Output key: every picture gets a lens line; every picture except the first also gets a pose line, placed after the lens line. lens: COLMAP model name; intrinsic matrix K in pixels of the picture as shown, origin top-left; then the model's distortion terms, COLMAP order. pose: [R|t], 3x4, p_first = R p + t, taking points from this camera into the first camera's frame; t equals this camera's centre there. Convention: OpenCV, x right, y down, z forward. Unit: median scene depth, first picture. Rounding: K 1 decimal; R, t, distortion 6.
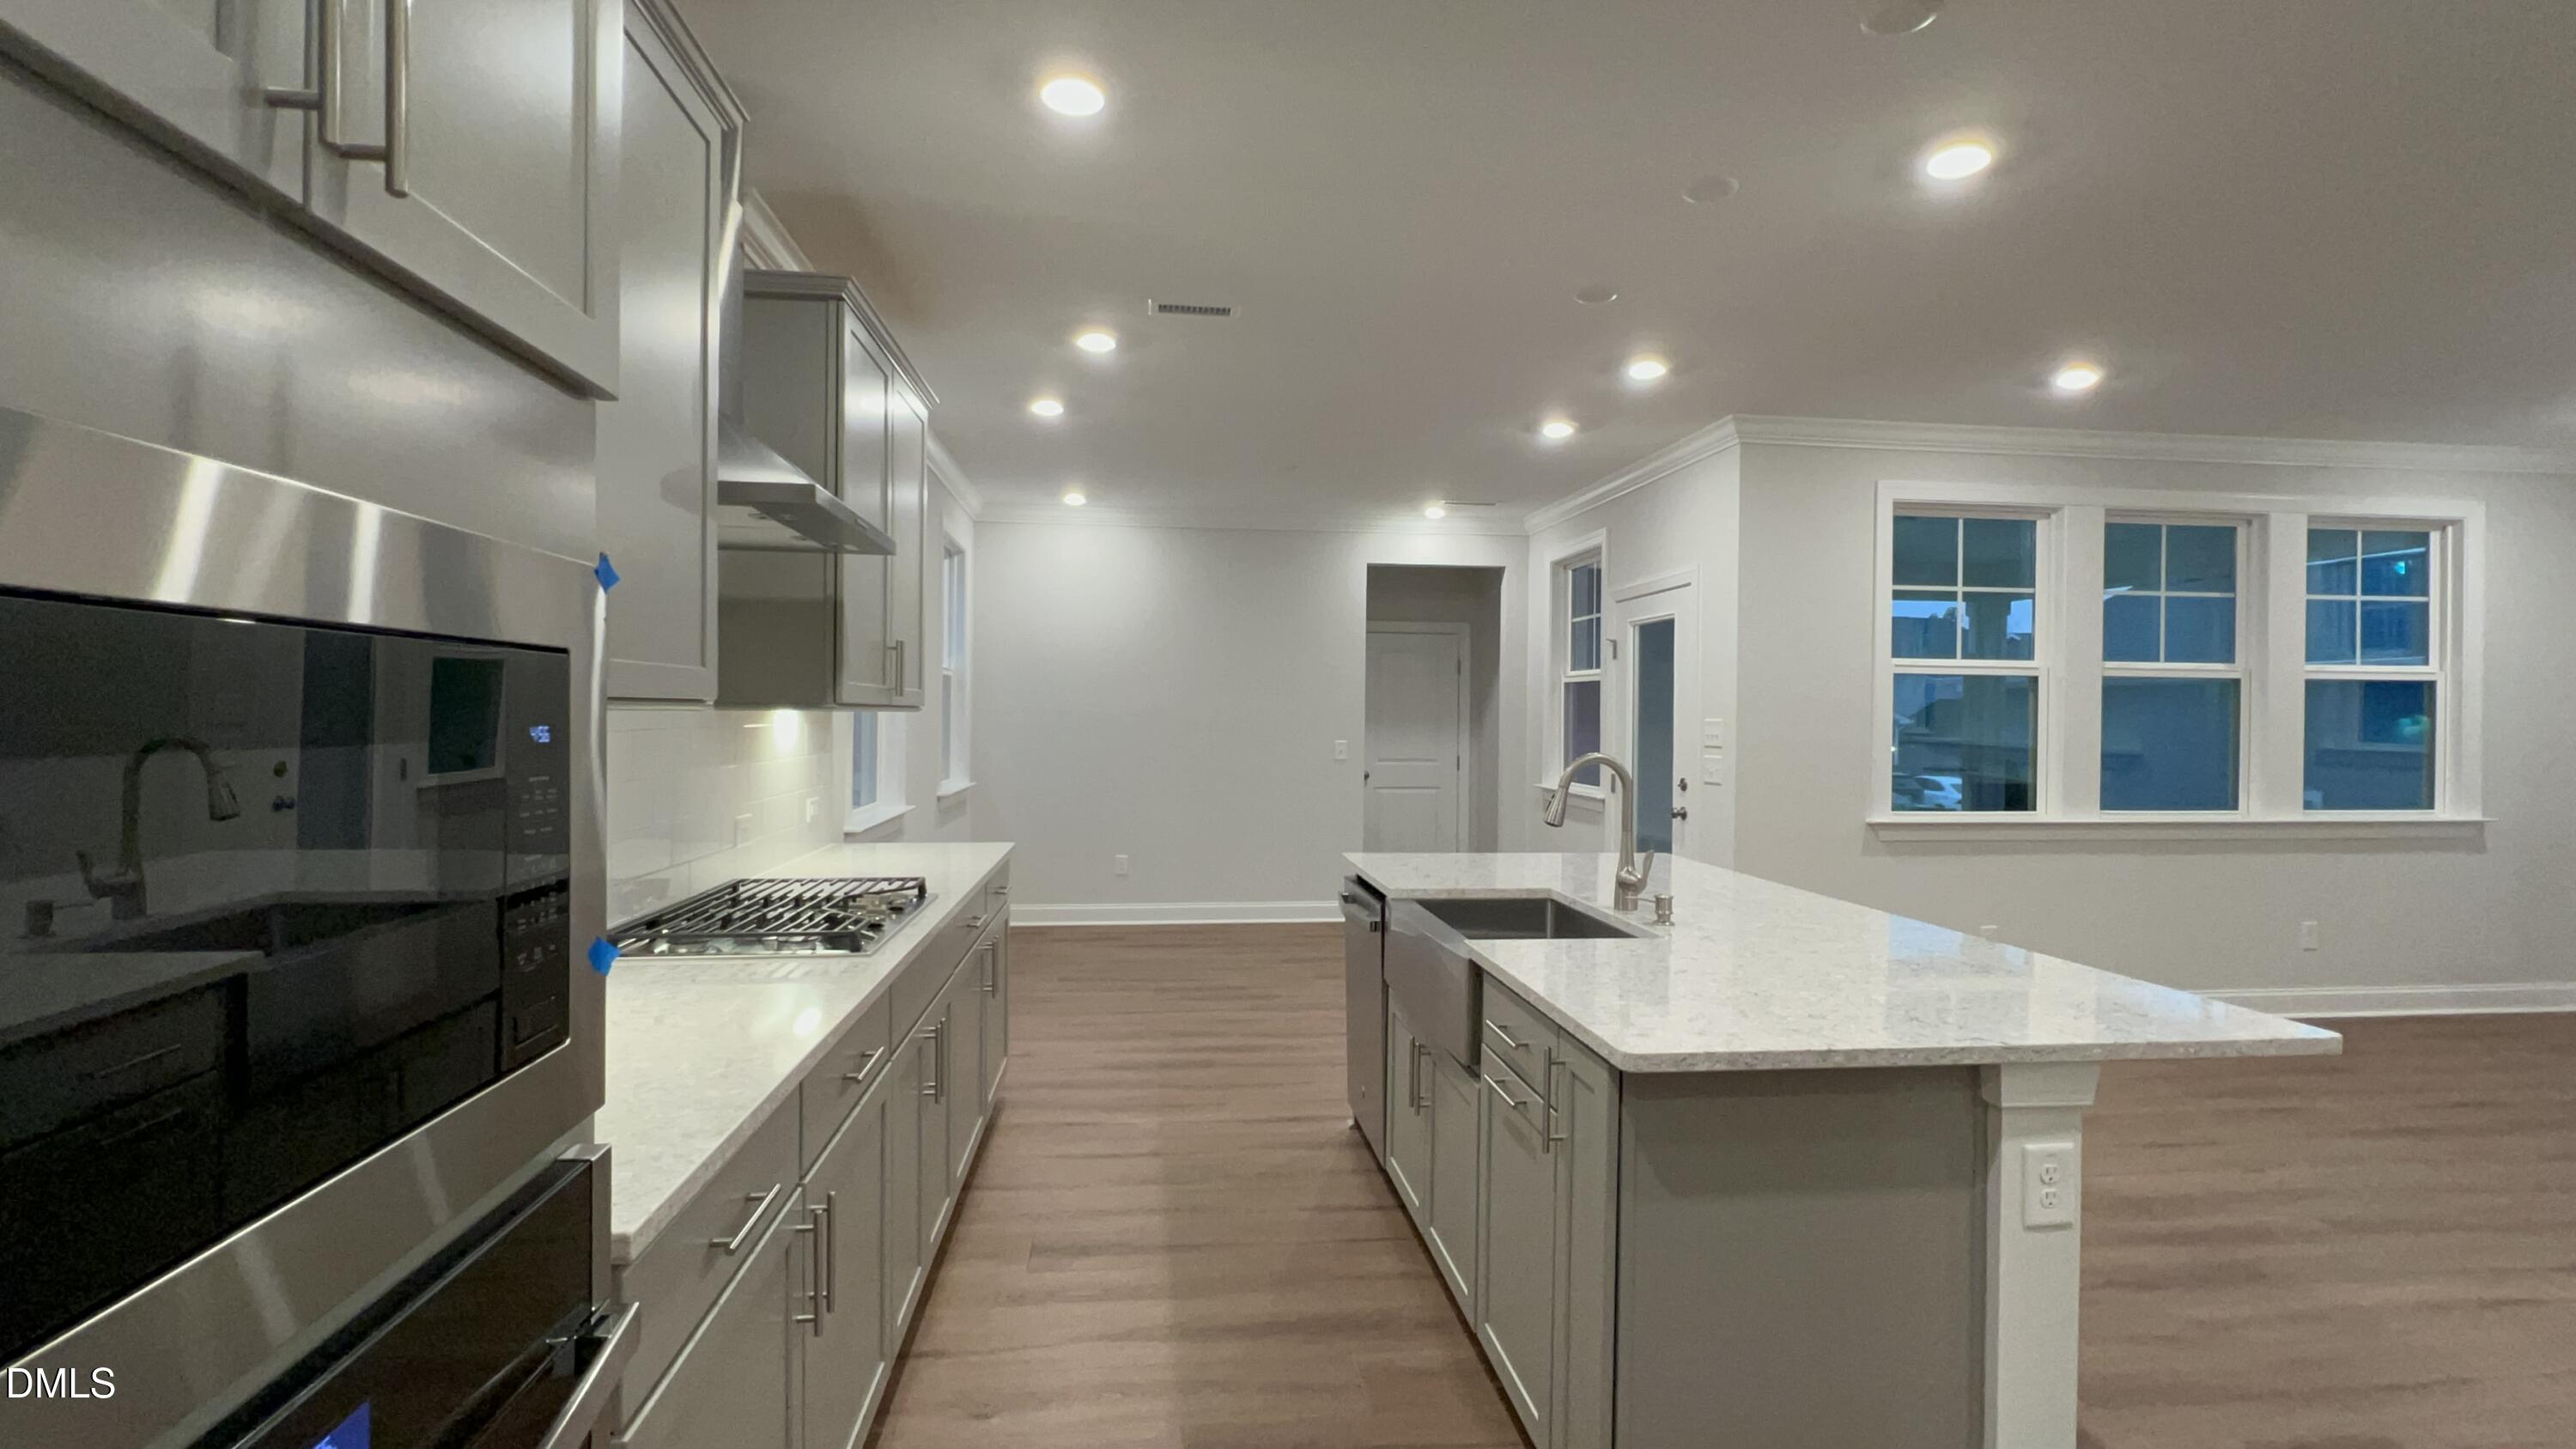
lens RADIAL K [[1174.8, 0, 1278.9], [0, 1174.8, 719.6], [0, 0, 1]] dist [-0.006514, 0.000788]
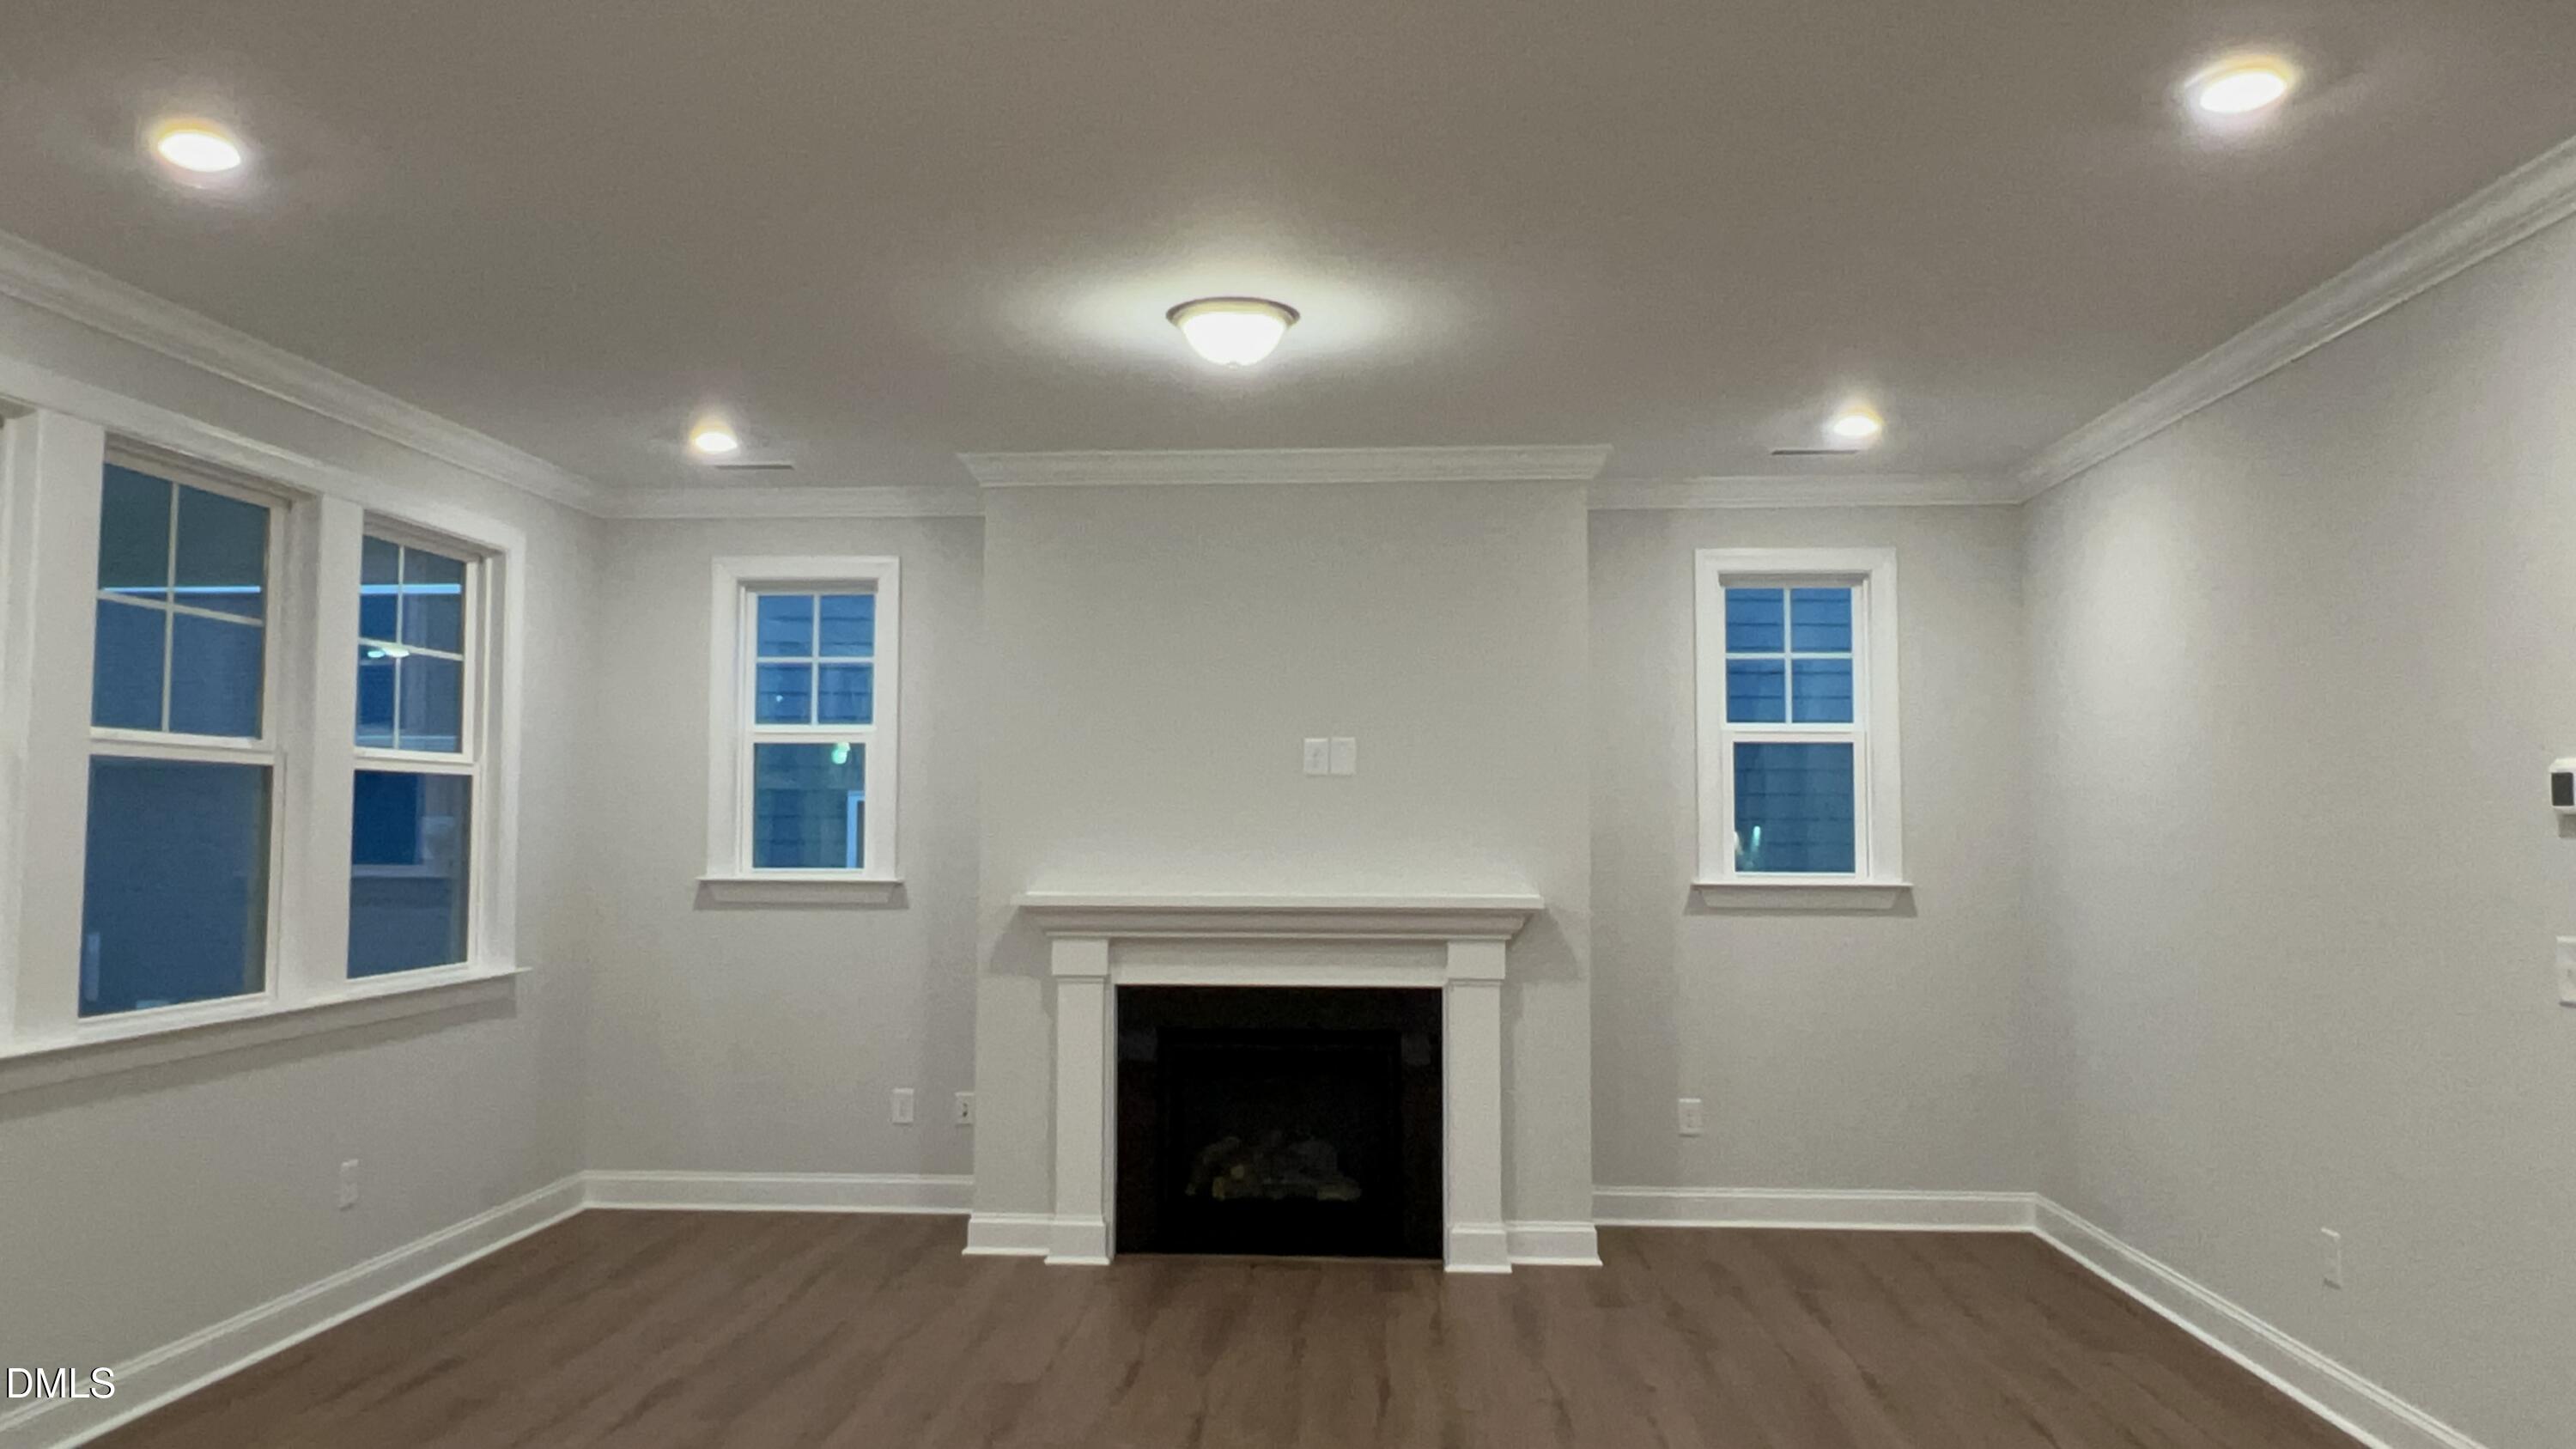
lens RADIAL K [[1791.6, 0, 1293.7], [0, 1791.6, 718.6], [0, 0, 1]] dist [0.006476, 0.002839]
pose [[0.175885, 0.050510, 0.983114, 0.028182], [0.003468, 0.998645, -0.051929, -0.011820], [-0.984405, 0.012542, 0.175471, 0.392855]]
